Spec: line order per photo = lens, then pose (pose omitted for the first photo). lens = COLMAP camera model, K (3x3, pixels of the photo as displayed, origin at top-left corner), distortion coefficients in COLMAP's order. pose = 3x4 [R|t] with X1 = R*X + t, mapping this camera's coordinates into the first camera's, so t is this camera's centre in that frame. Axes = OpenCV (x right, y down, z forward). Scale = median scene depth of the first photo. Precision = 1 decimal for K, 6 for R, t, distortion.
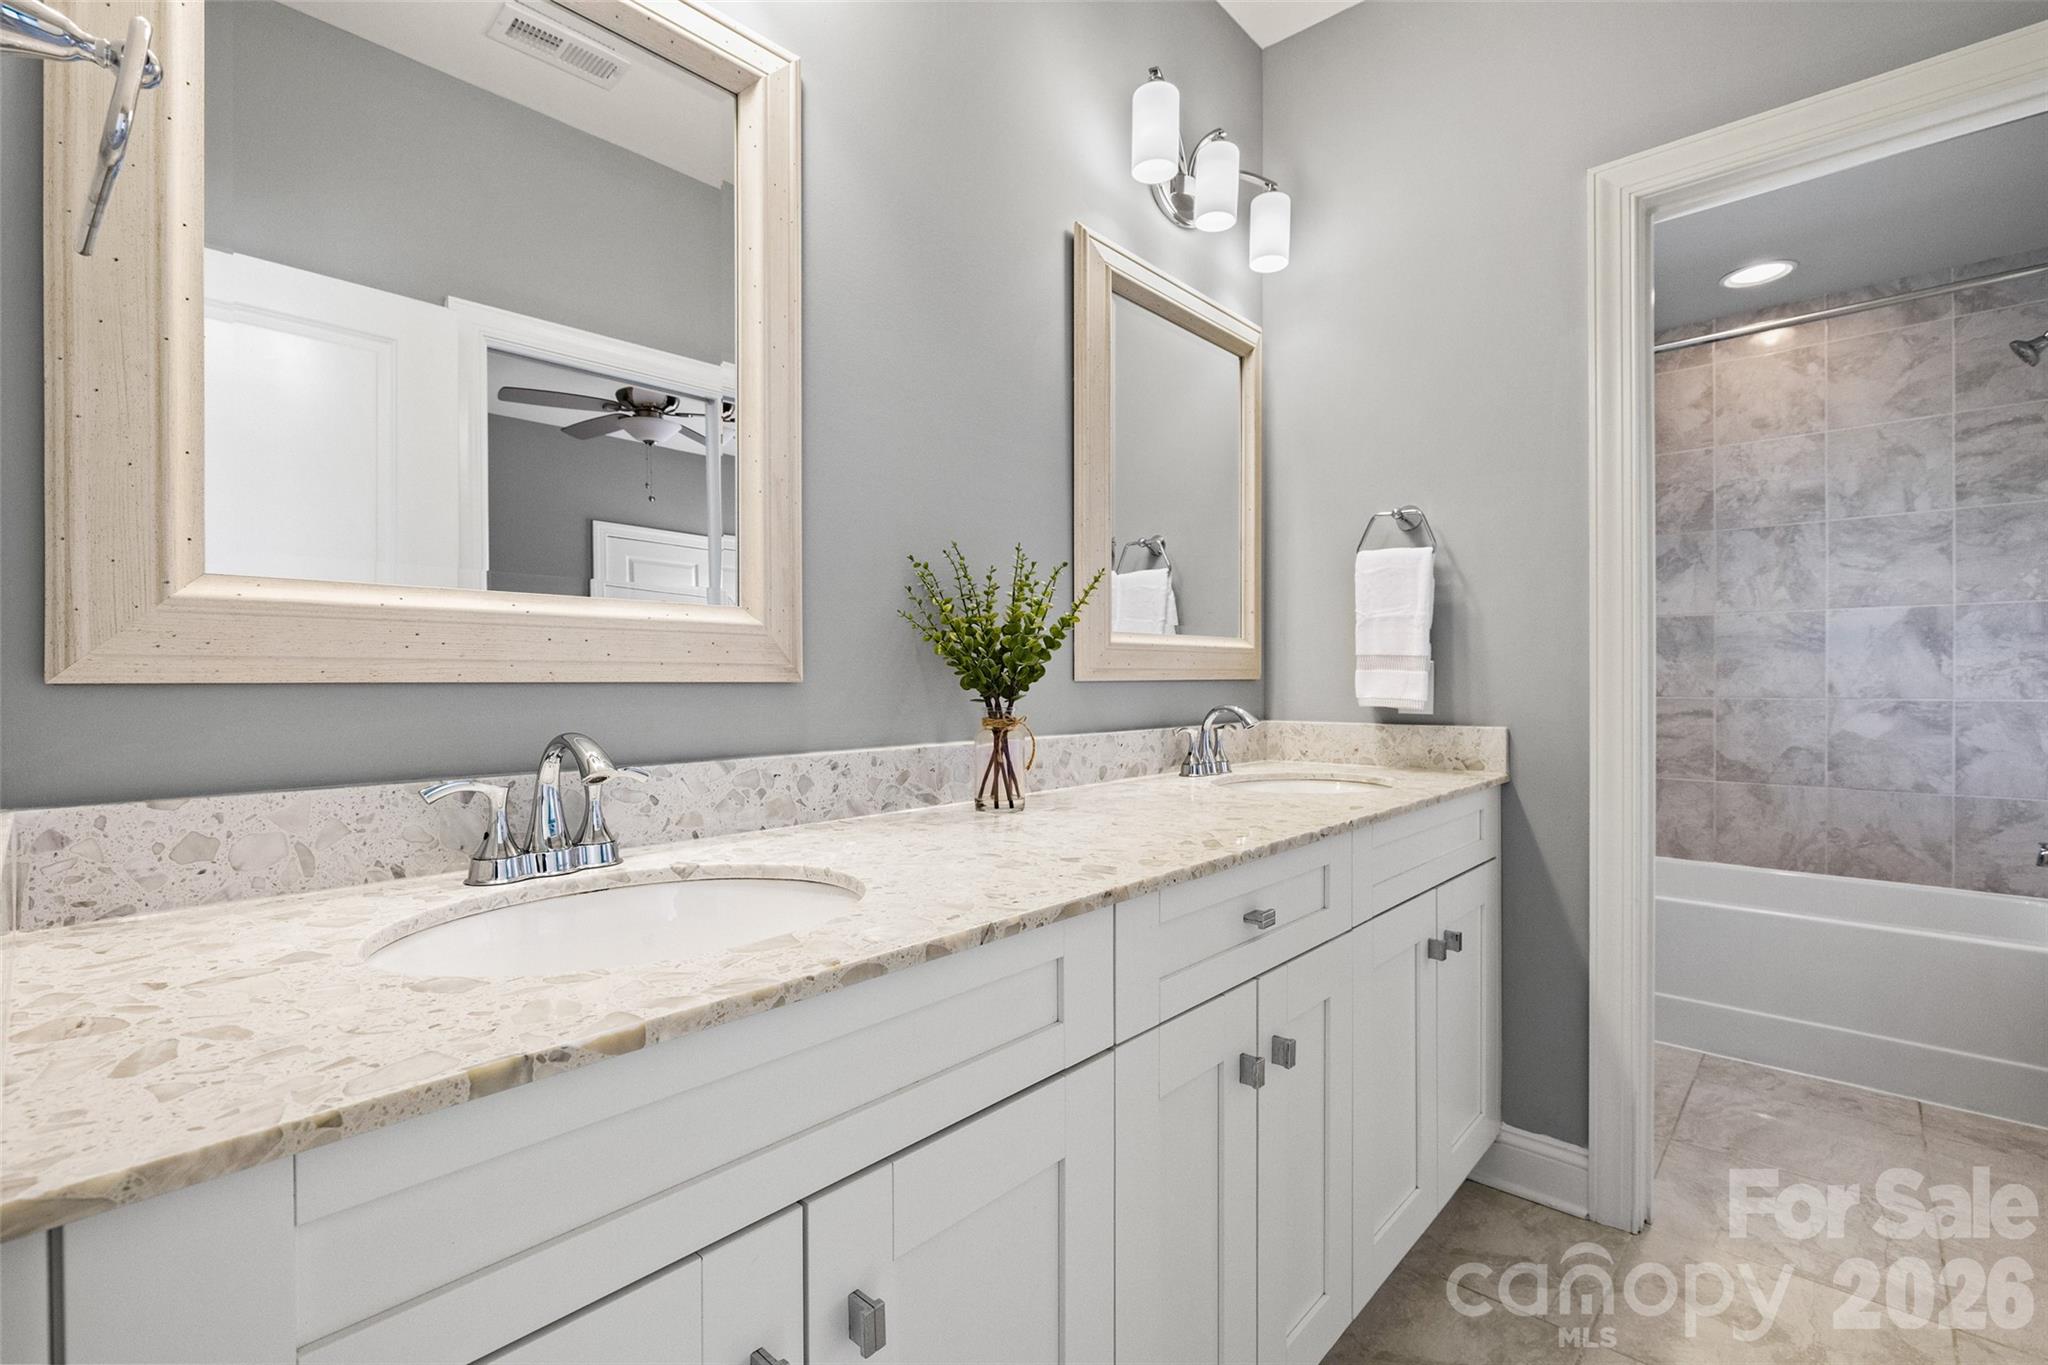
lens RADIAL K [[920.5, 0, 1023.2], [0, 920.5, 685.4], [0, 0, 1]] dist [-0.001750, 0.000025]
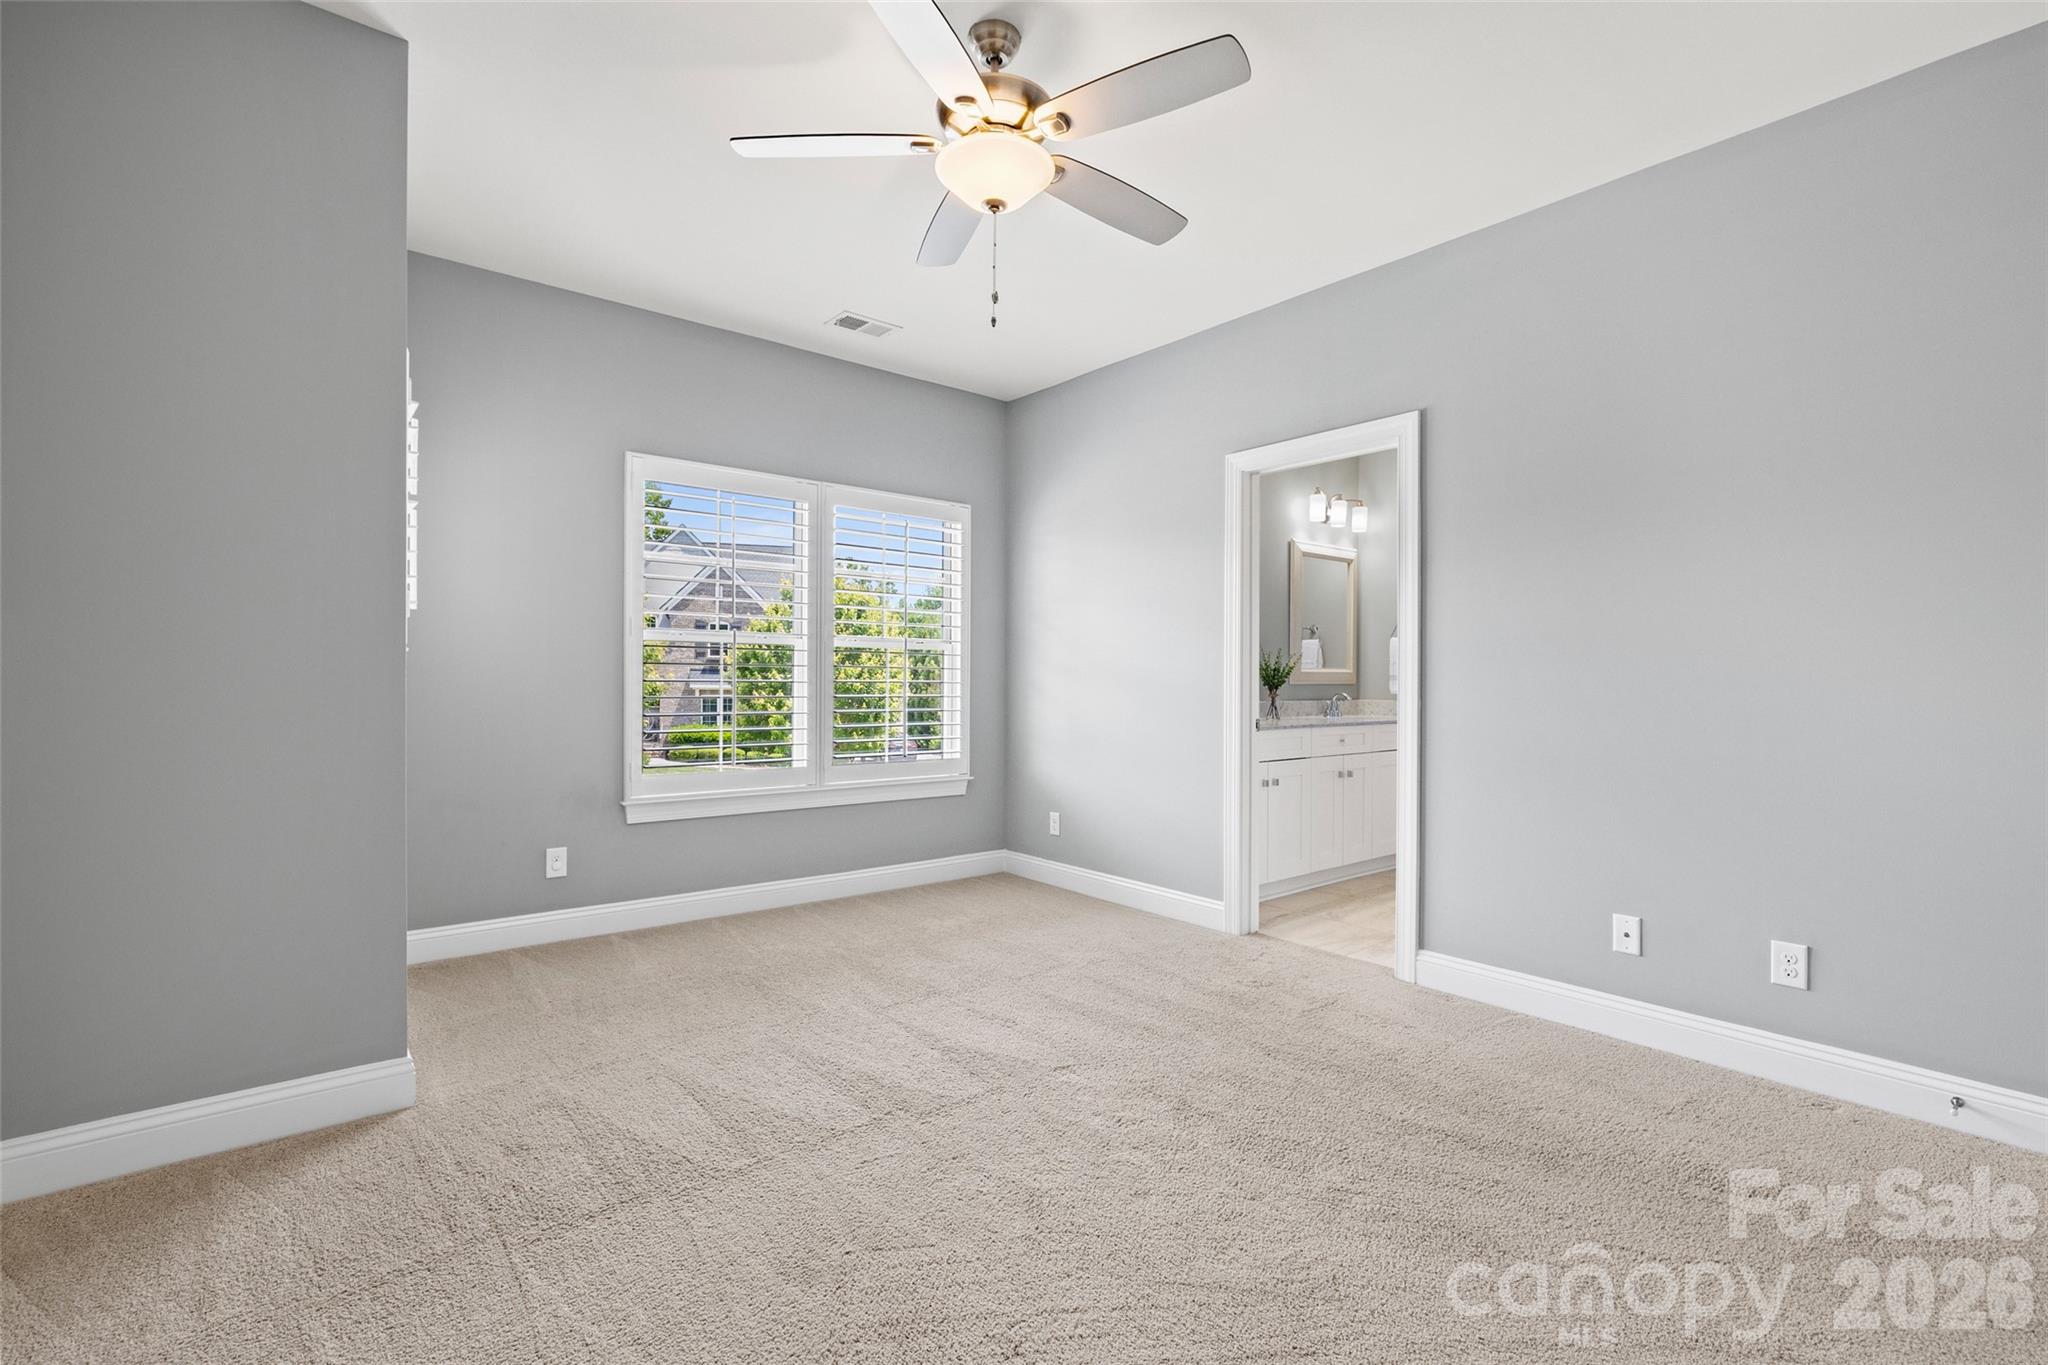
lens RADIAL K [[920.5, 0, 1005.1], [0, 920.5, 685.3], [0, 0, 1]] dist [-0.001750, 0.000025]
pose [[0.986905, 0.010620, -0.160953, -0.328512], [-0.010289, 0.999943, 0.002896, -0.000132], [0.160974, -0.001202, 0.986958, -1.880074]]
